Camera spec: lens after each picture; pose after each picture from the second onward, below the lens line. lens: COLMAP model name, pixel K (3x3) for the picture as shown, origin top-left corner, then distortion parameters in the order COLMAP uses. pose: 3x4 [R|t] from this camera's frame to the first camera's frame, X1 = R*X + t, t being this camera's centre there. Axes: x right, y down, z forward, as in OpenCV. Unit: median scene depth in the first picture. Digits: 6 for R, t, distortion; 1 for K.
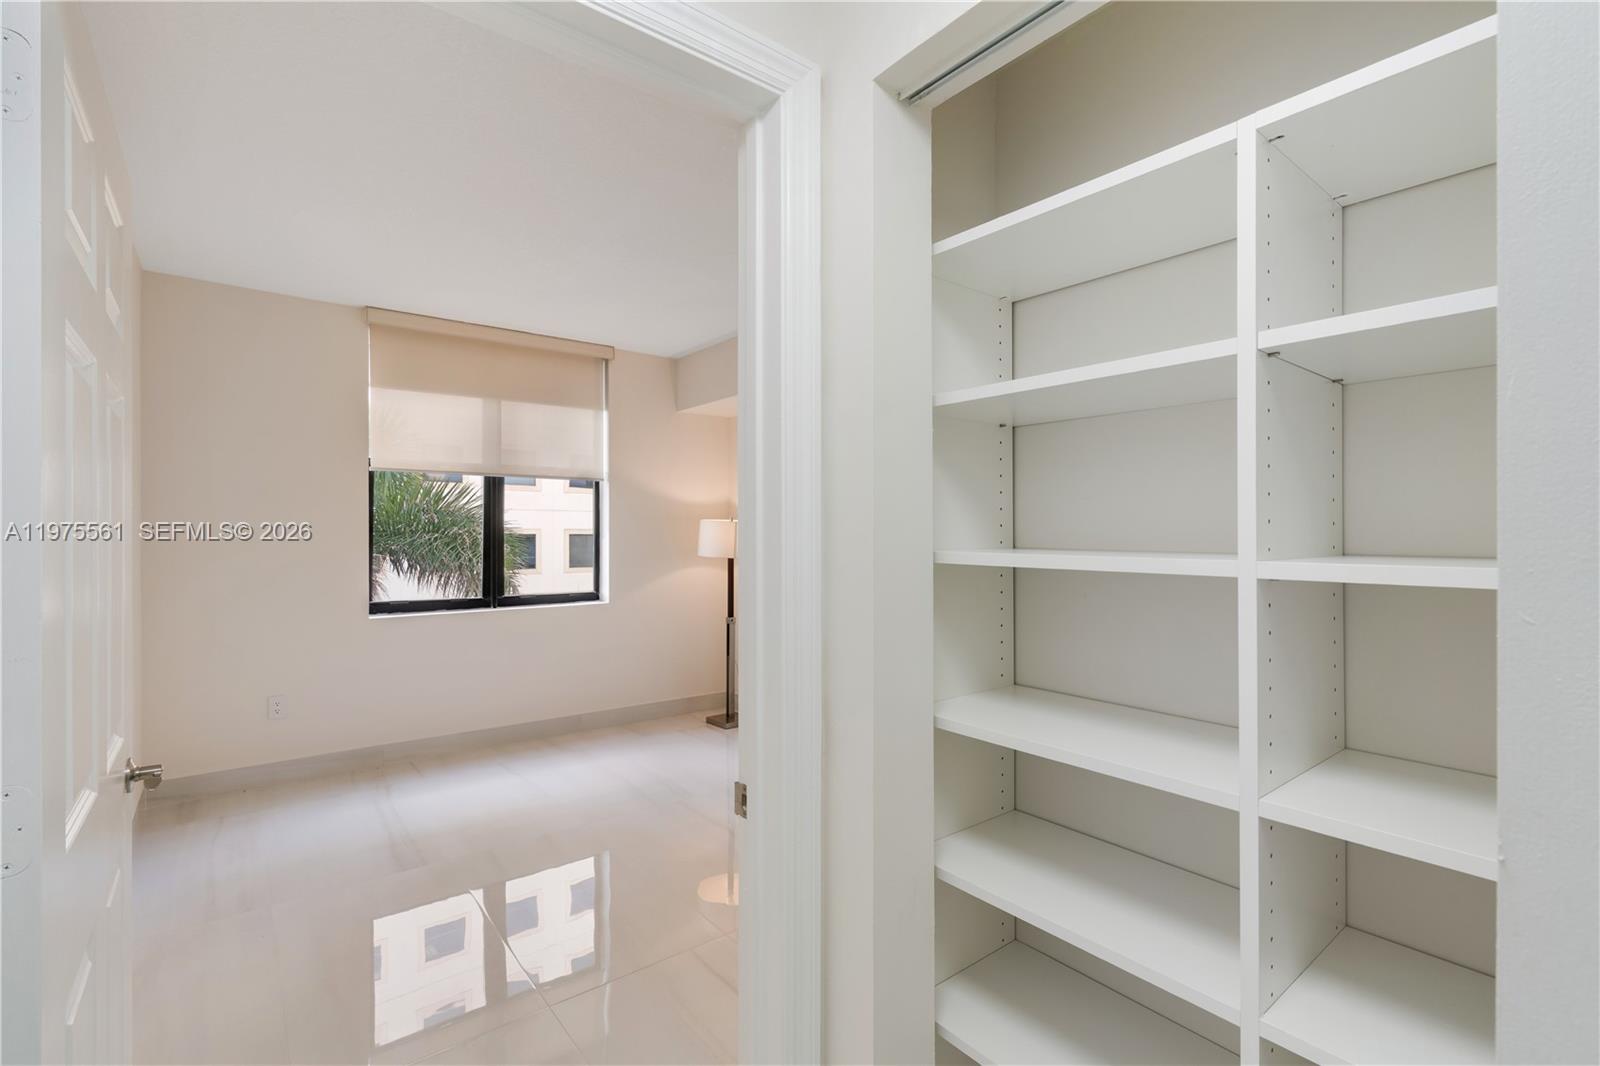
lens RADIAL K [[720.2, 0, 797.6], [0, 720.2, 542.5], [0, 0, 1]] dist [-0.008499, 0.003218]
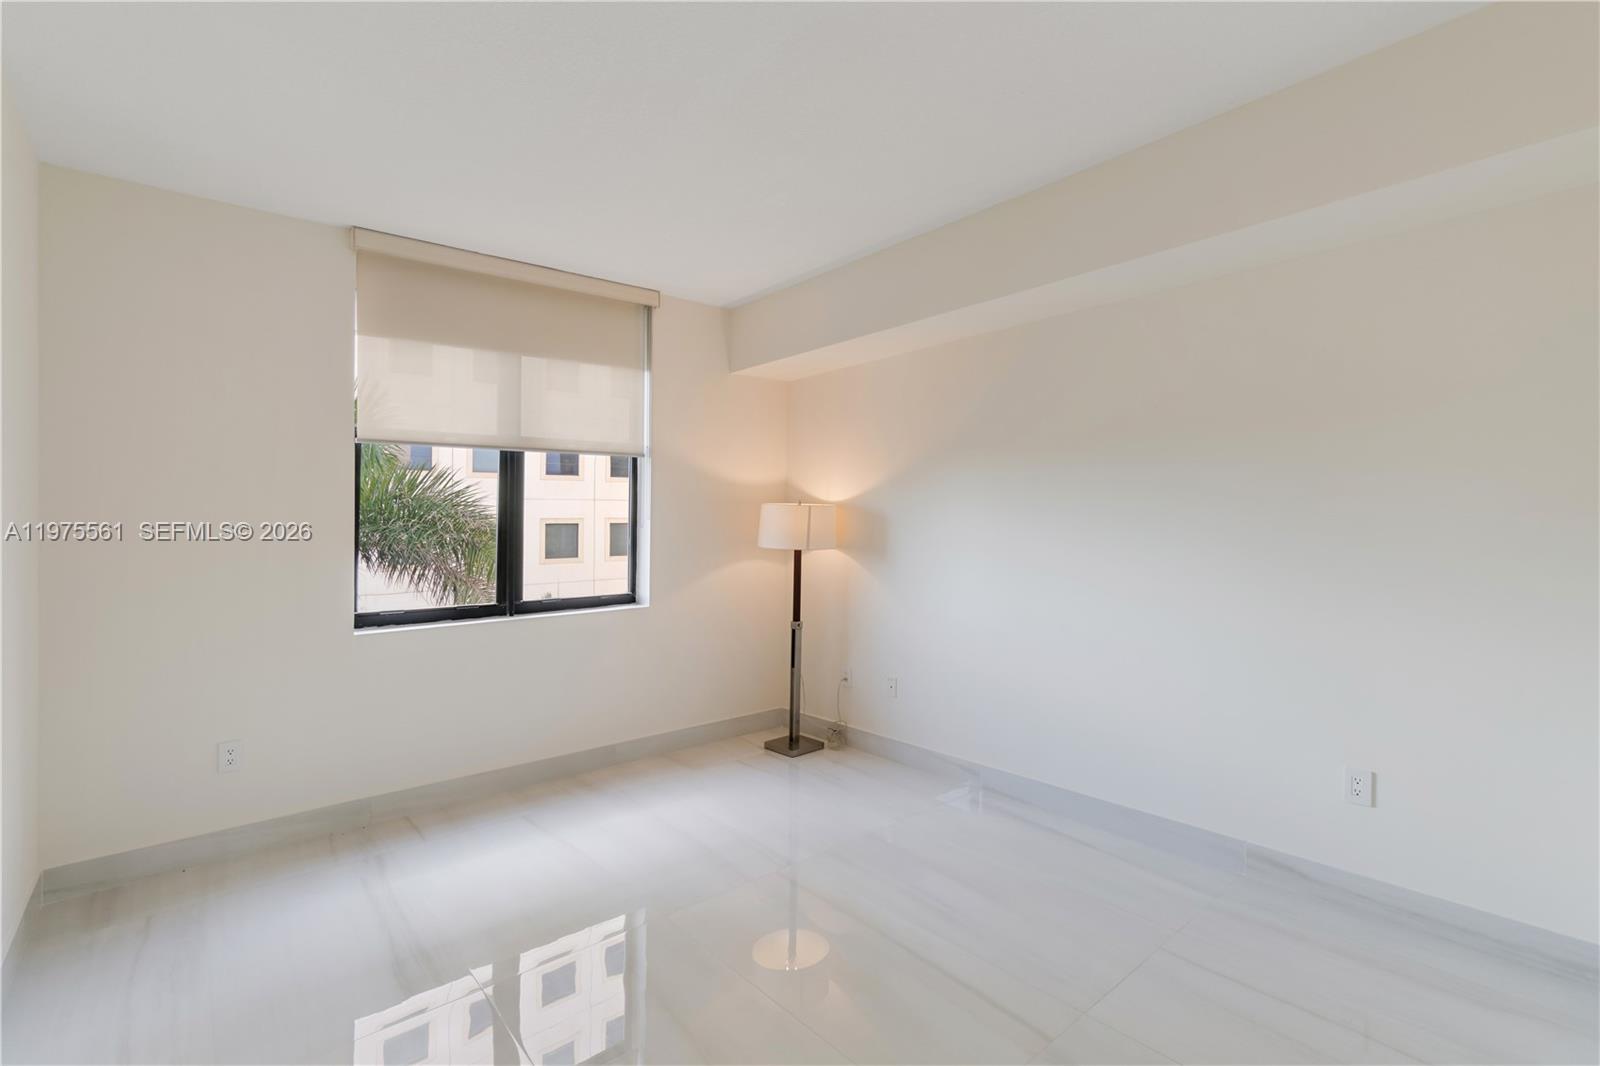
lens RADIAL K [[720.2, 0, 799.9], [0, 720.2, 513.7], [0, 0, 1]] dist [-0.008499, 0.003218]
pose [[0.998700, -0.011437, 0.049681, -0.133653], [0.012504, 0.999697, -0.021219, -0.002024], [-0.049424, 0.021813, 0.998540, 0.176749]]
